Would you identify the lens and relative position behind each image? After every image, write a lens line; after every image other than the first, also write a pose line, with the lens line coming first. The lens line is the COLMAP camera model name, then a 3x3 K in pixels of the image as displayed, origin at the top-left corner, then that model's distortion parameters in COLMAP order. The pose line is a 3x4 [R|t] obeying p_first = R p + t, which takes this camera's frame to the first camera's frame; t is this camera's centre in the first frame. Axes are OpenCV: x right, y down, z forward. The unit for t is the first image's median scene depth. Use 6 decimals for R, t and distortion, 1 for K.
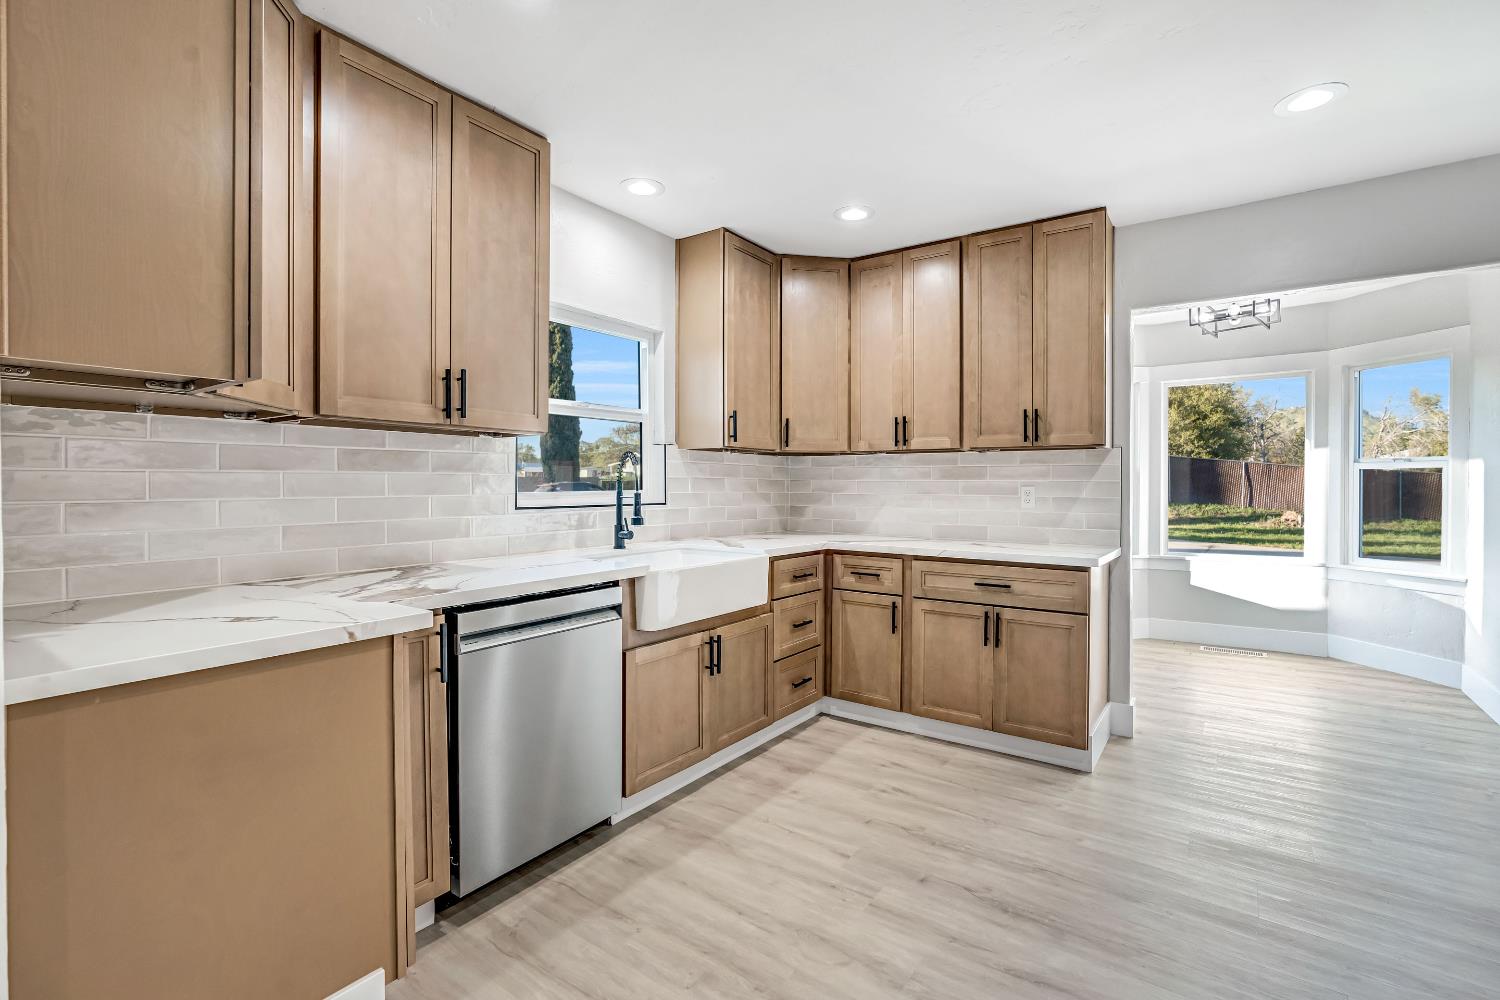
lens RADIAL K [[686.0, 0, 750.1], [0, 686.0, 487.5], [0, 0, 1]] dist [-0.001203, 0.000419]
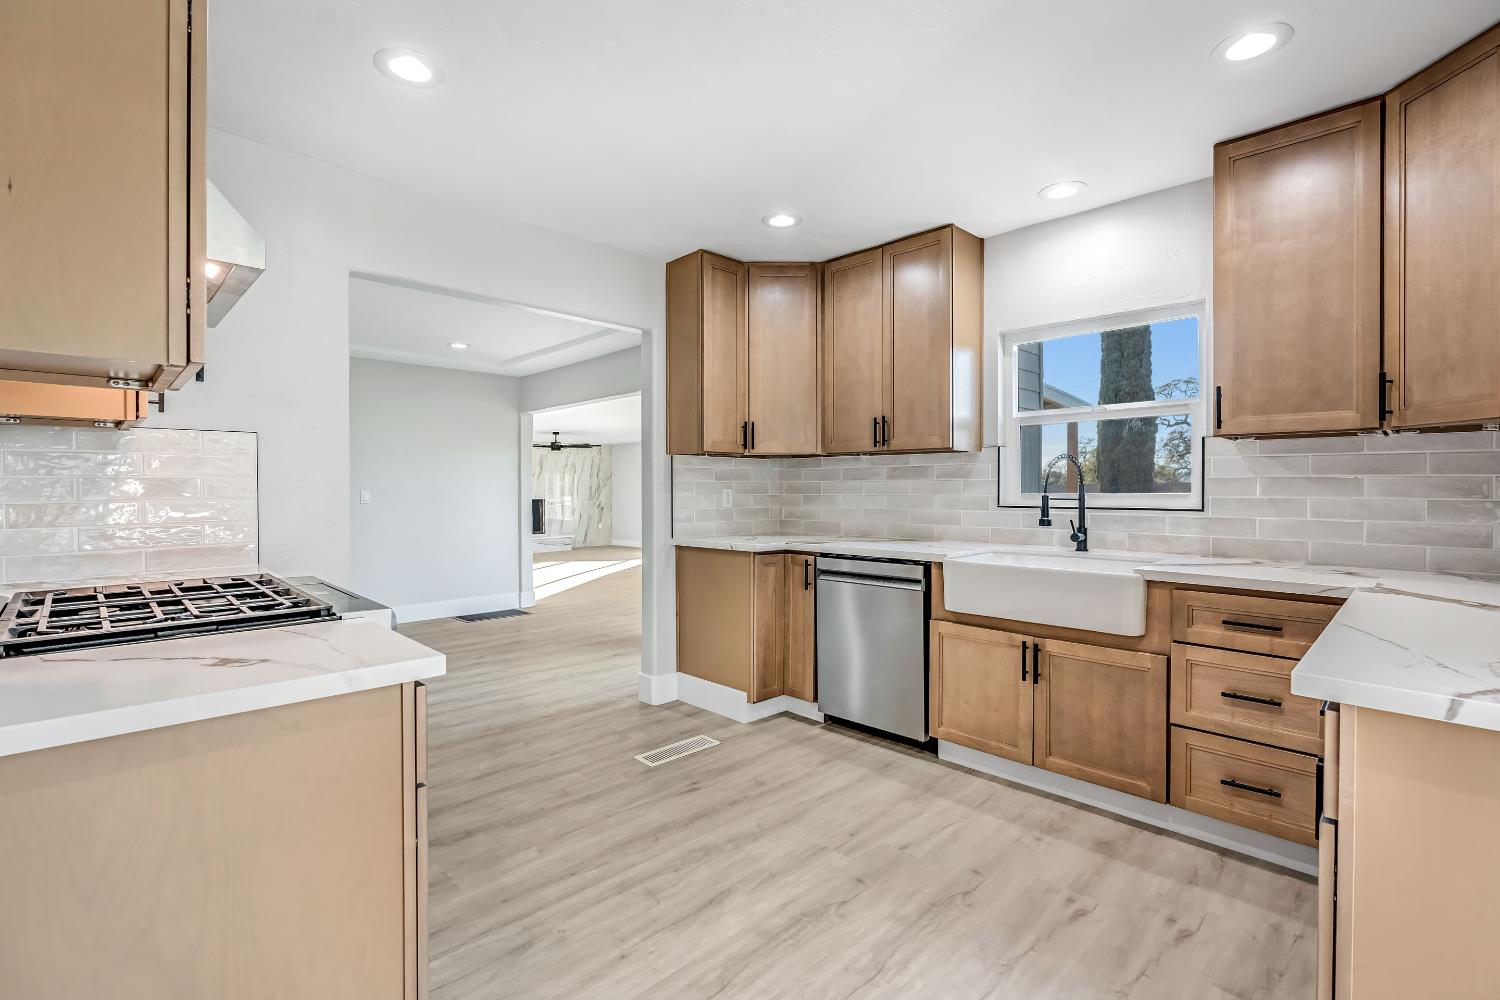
lens RADIAL K [[686.0, 0, 750.1], [0, 686.0, 487.5], [0, 0, 1]] dist [-0.001203, 0.000419]
pose [[-0.176325, -0.003772, -0.984325, 0.790895], [-0.005279, 0.999982, -0.002887, 0.001731], [0.984318, 0.004688, -0.176342, 0.633625]]
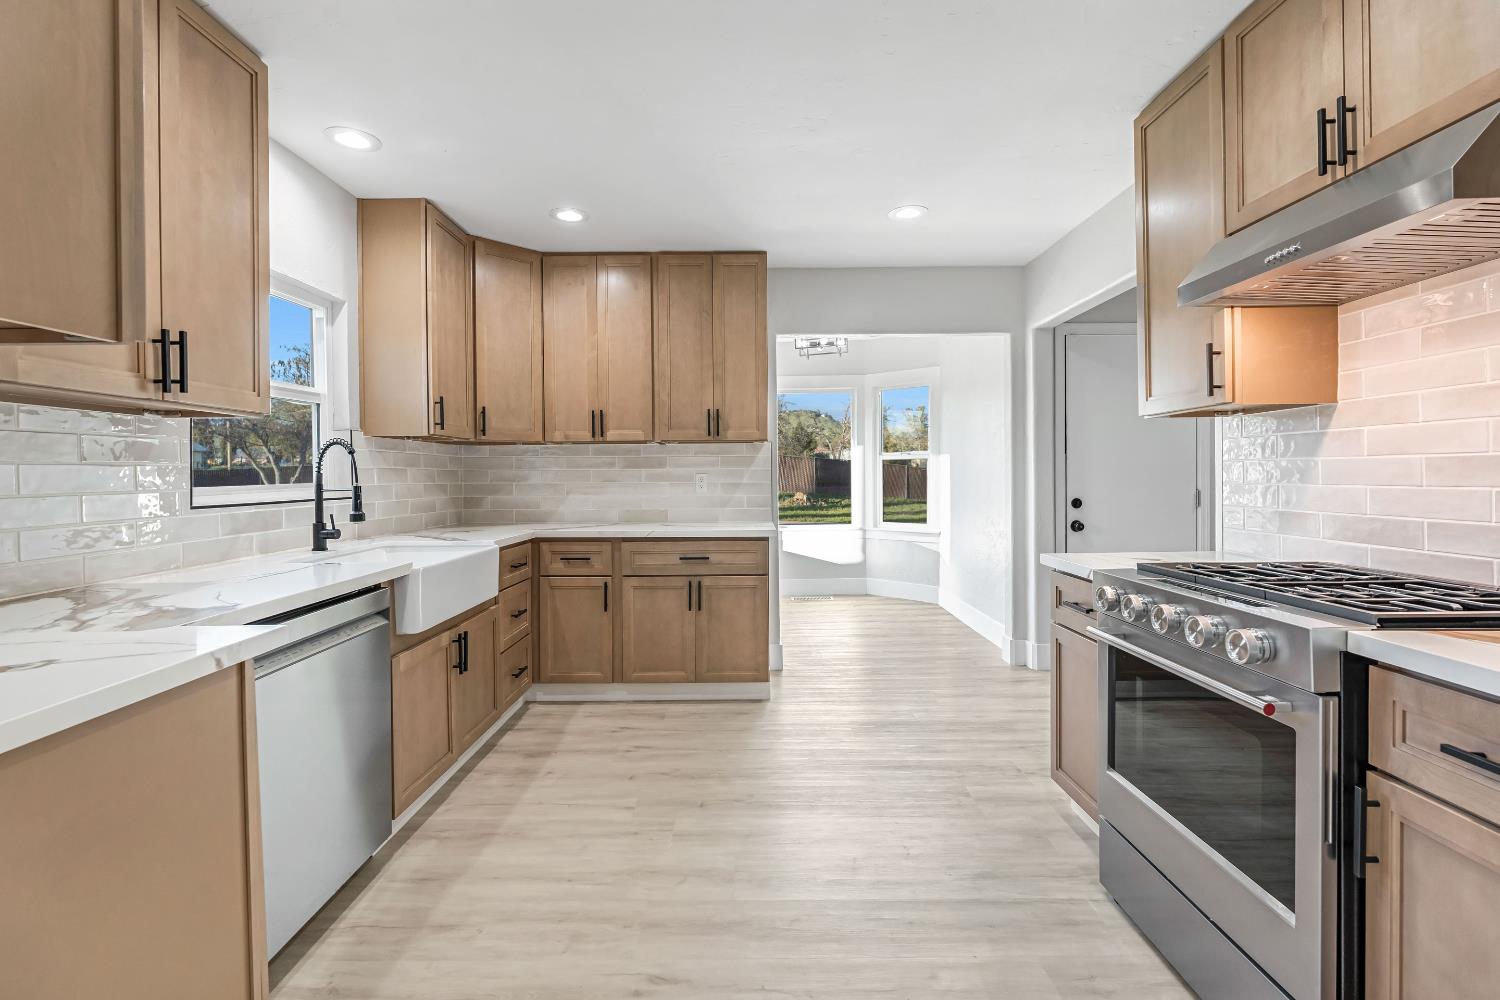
lens RADIAL K [[687.9, 0, 750.2], [0, 687.9, 479.0], [0, 0, 1]] dist [-0.000437, 0.000474]
pose [[0.814297, -0.014237, 0.580274, -0.226139], [0.013137, 0.999895, 0.006097, 0.000822], [-0.580300, 0.002658, 0.814398, -0.012960]]
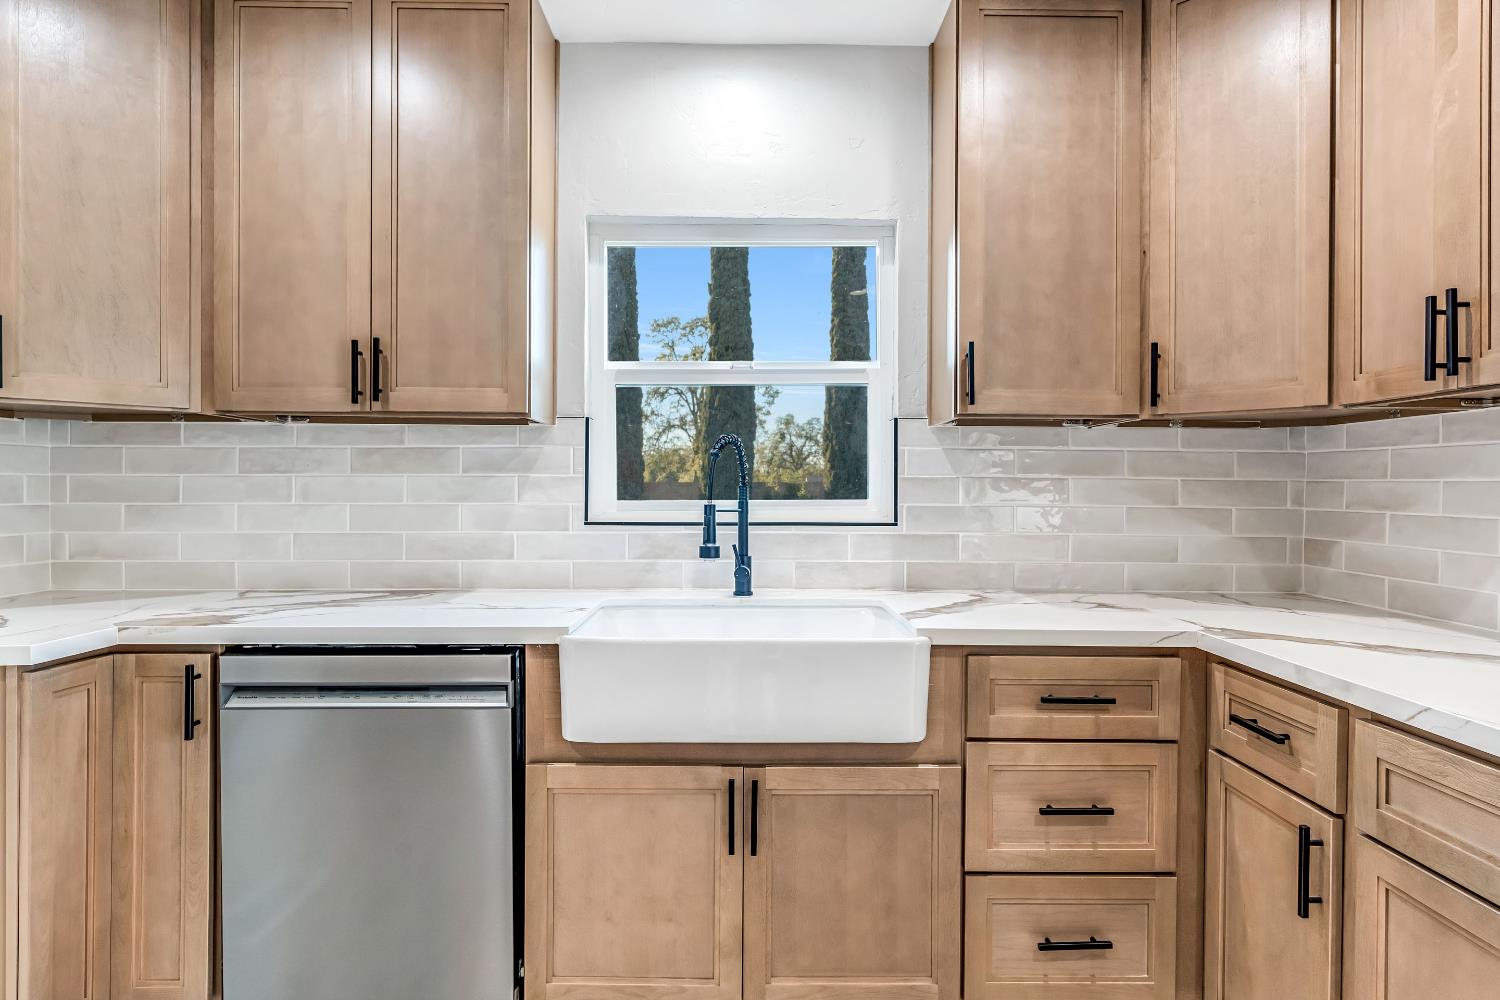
lens RADIAL K [[857.5, 0, 753.9], [0, 857.5, 491.9], [0, 0, 1]] dist [-0.003436, 0.000353]
pose [[0.587126, 0.001834, -0.809493, 0.388900], [-0.005859, 0.999981, -0.001984, -0.000828], [0.809474, 0.005908, 0.587126, 0.507342]]
